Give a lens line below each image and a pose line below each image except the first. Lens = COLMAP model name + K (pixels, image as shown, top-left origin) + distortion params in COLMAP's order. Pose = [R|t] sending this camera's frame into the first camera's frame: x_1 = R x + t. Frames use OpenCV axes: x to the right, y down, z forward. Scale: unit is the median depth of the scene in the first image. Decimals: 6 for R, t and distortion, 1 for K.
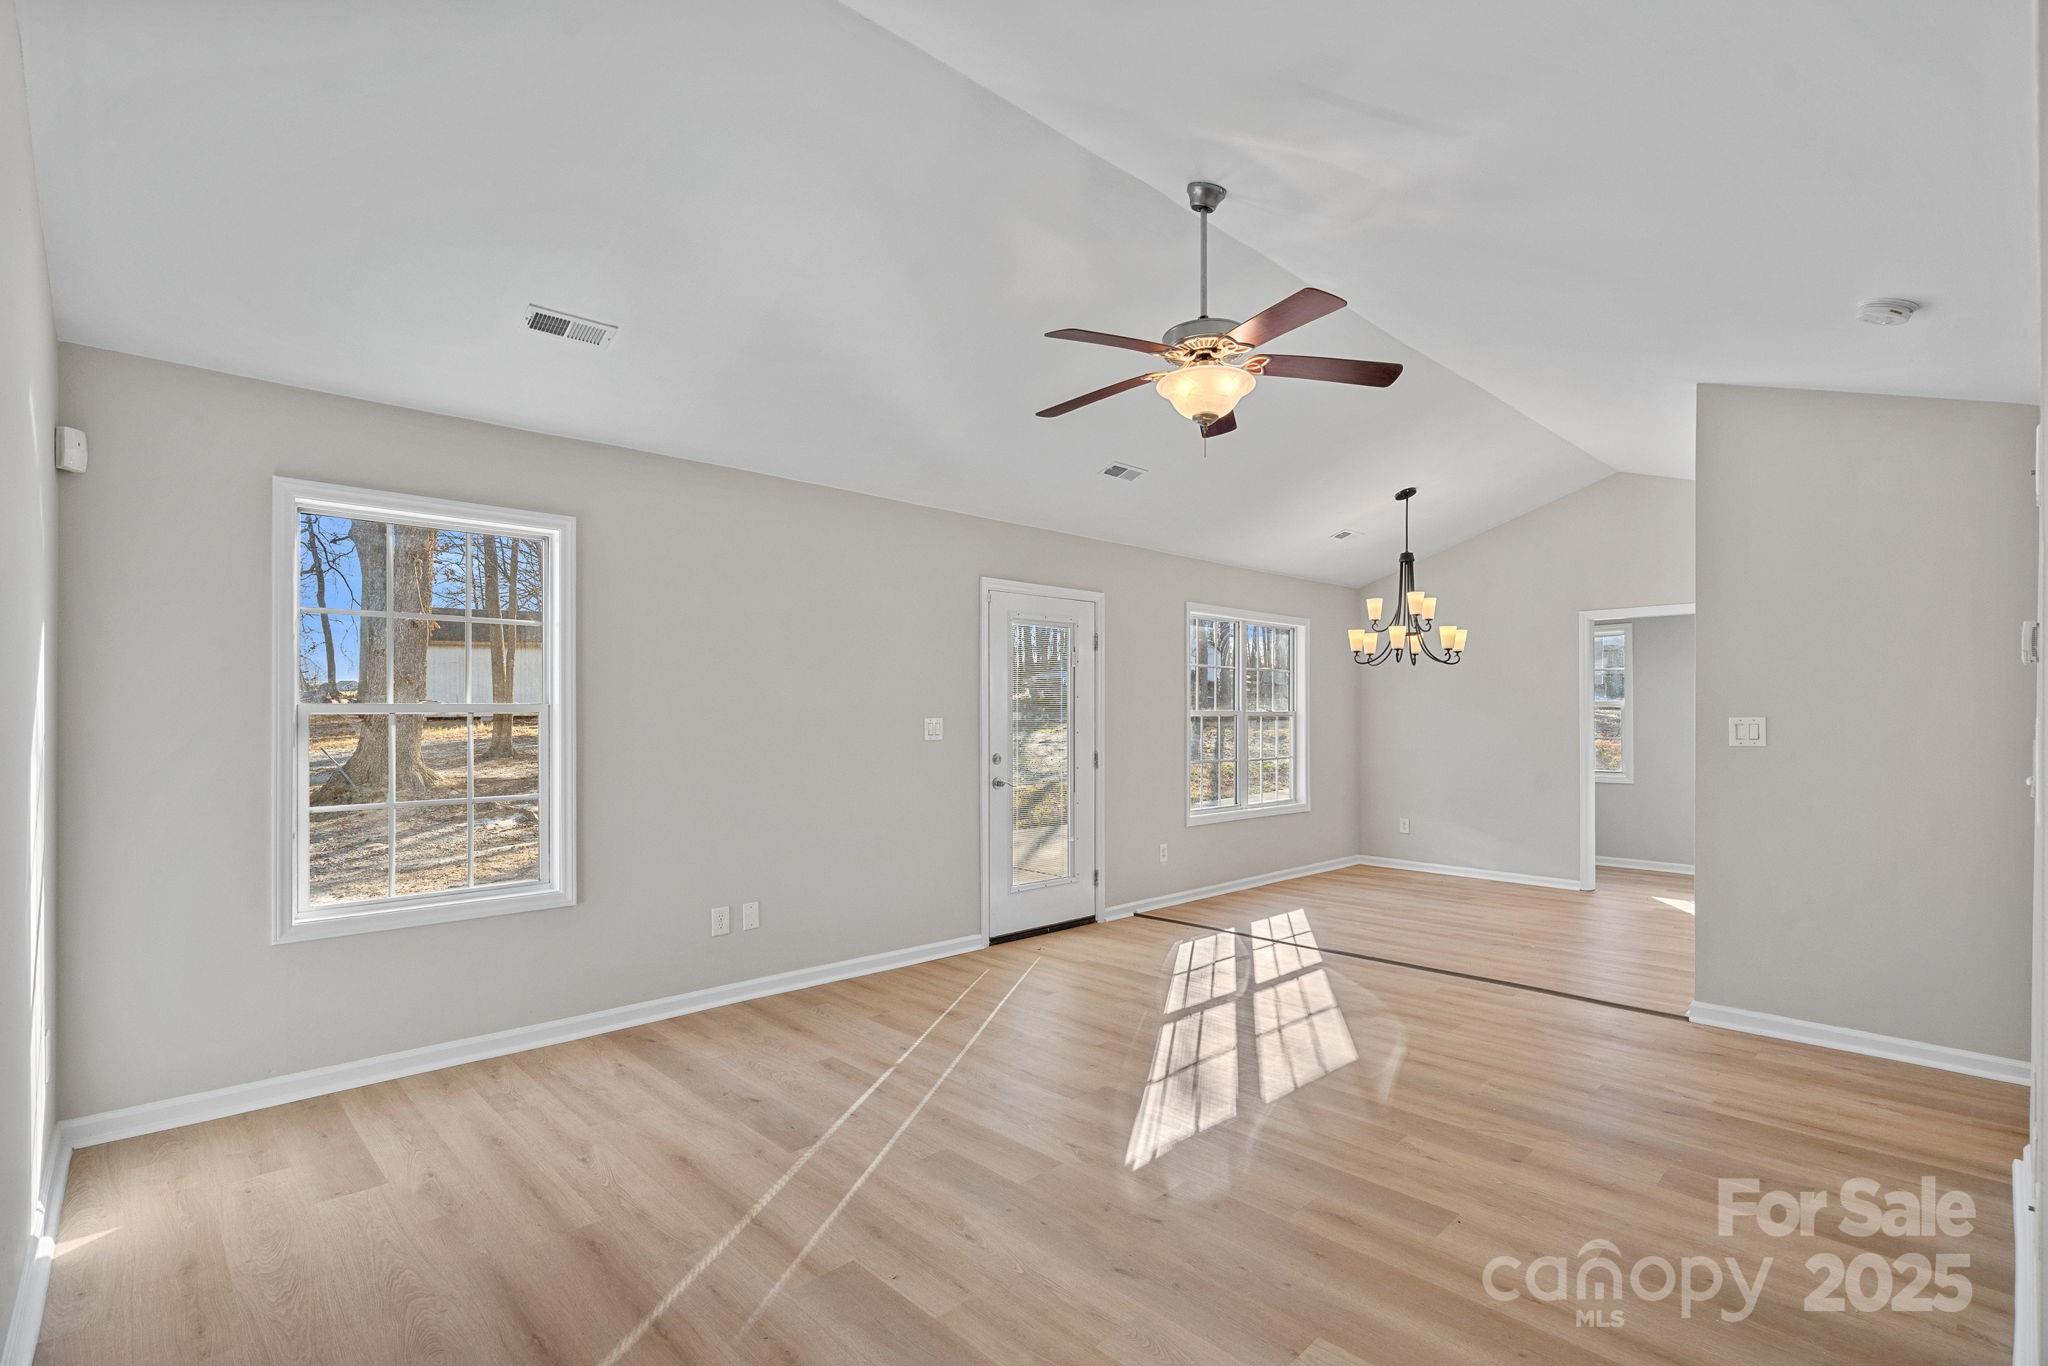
lens RADIAL K [[934.8, 0, 1021.8], [0, 934.8, 714.8], [0, 0, 1]] dist [-0.000818, -0.000162]
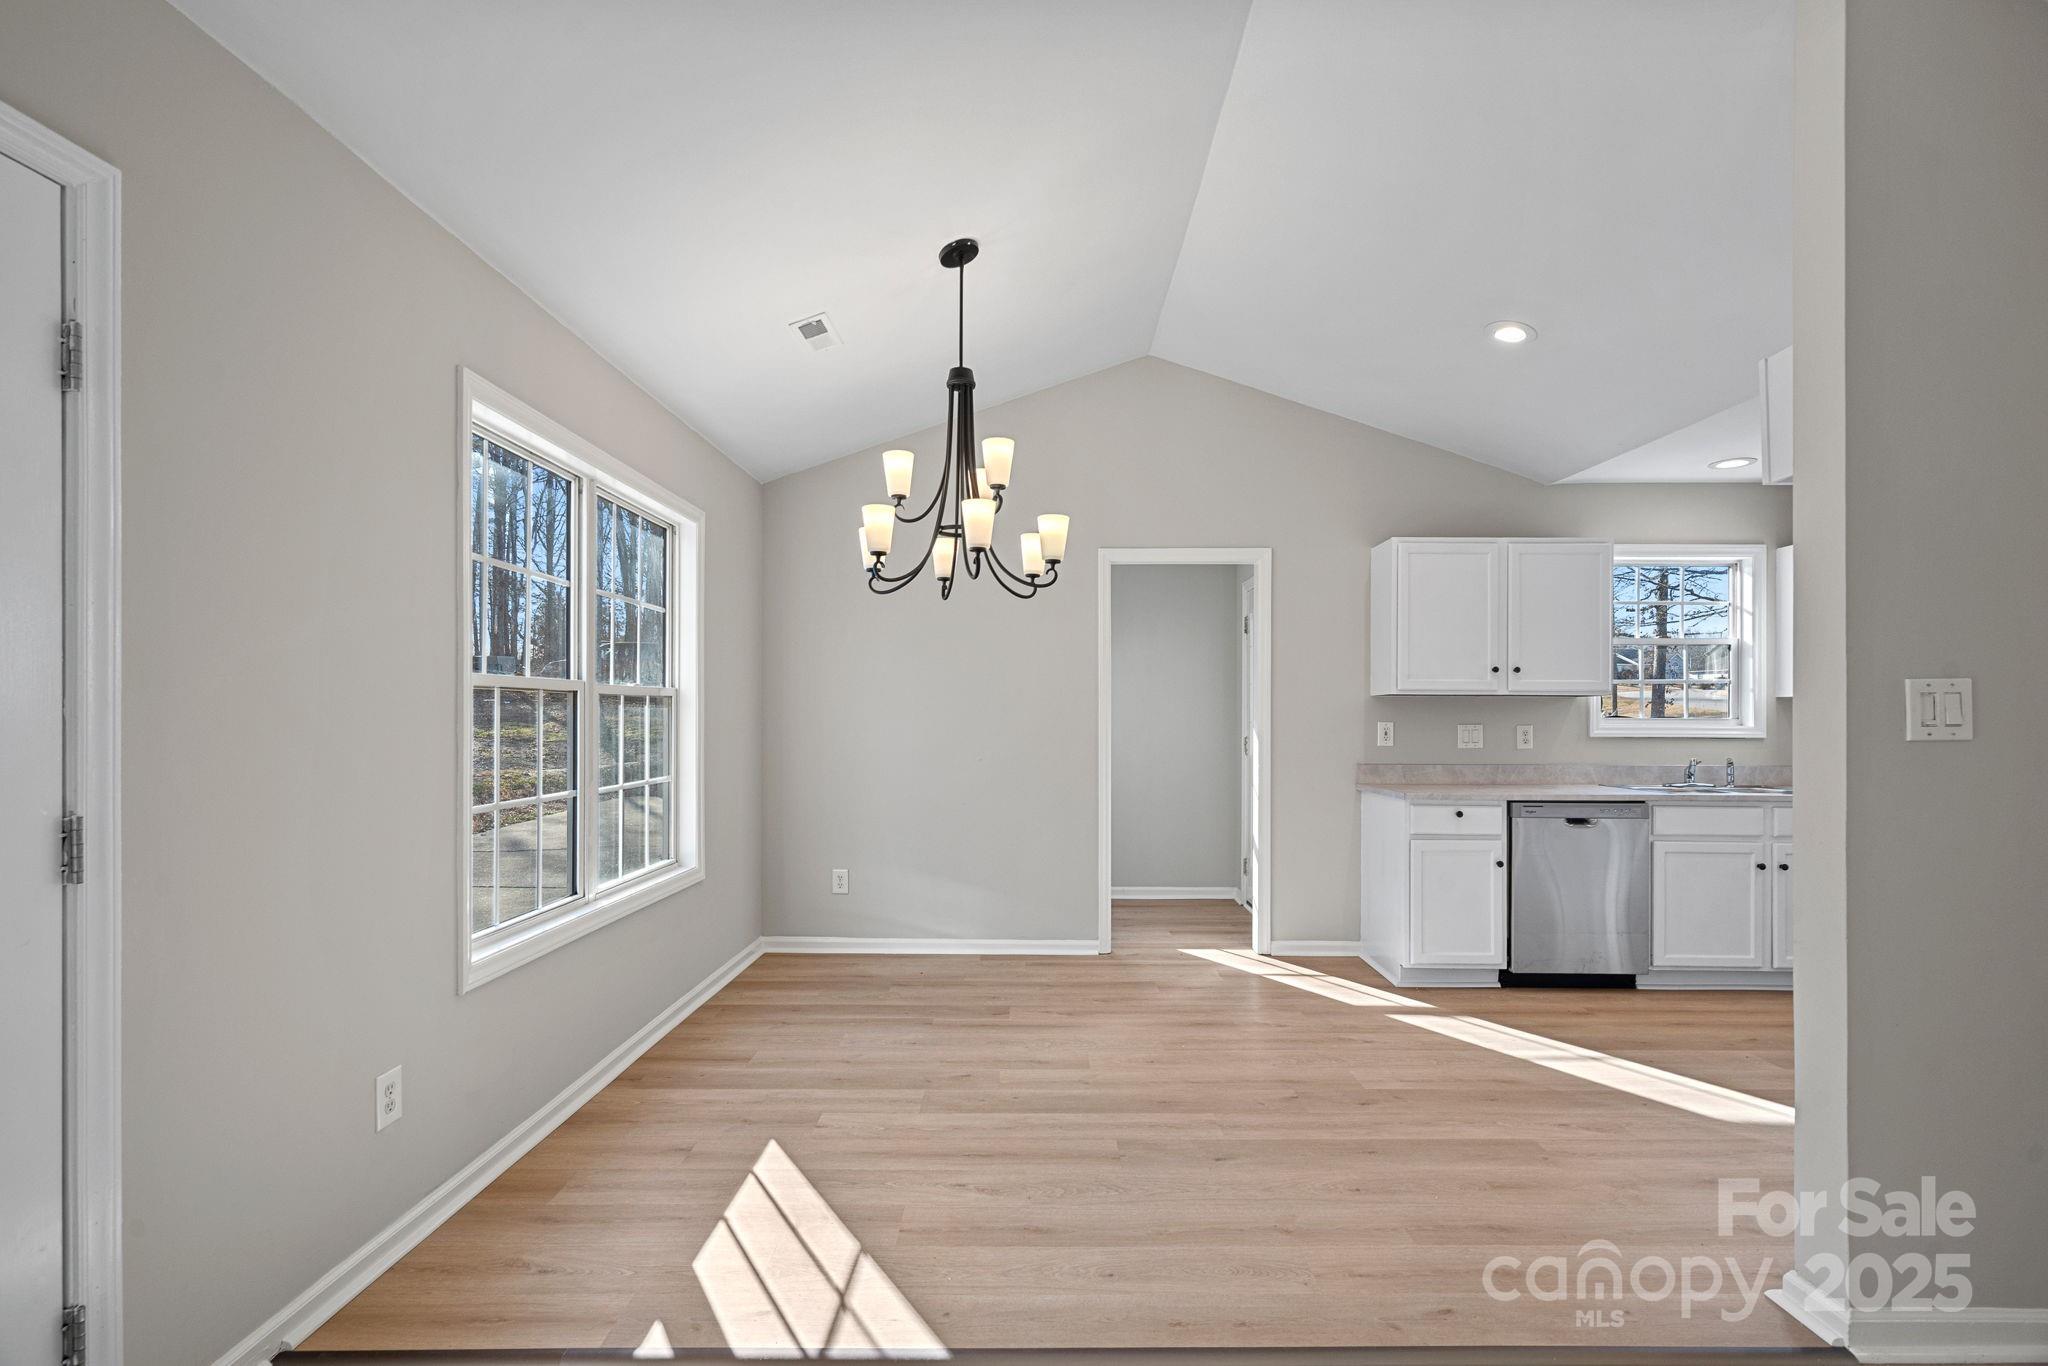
lens RADIAL K [[942.1, 0, 1028.3], [0, 942.1, 723.7], [0, 0, 1]] dist [-0.000873, -0.000061]
pose [[0.694061, -0.006515, 0.719887, 0.089296], [-0.001543, 0.999943, 0.010537, 0.017248], [-0.719915, -0.008425, 0.694011, 0.831089]]
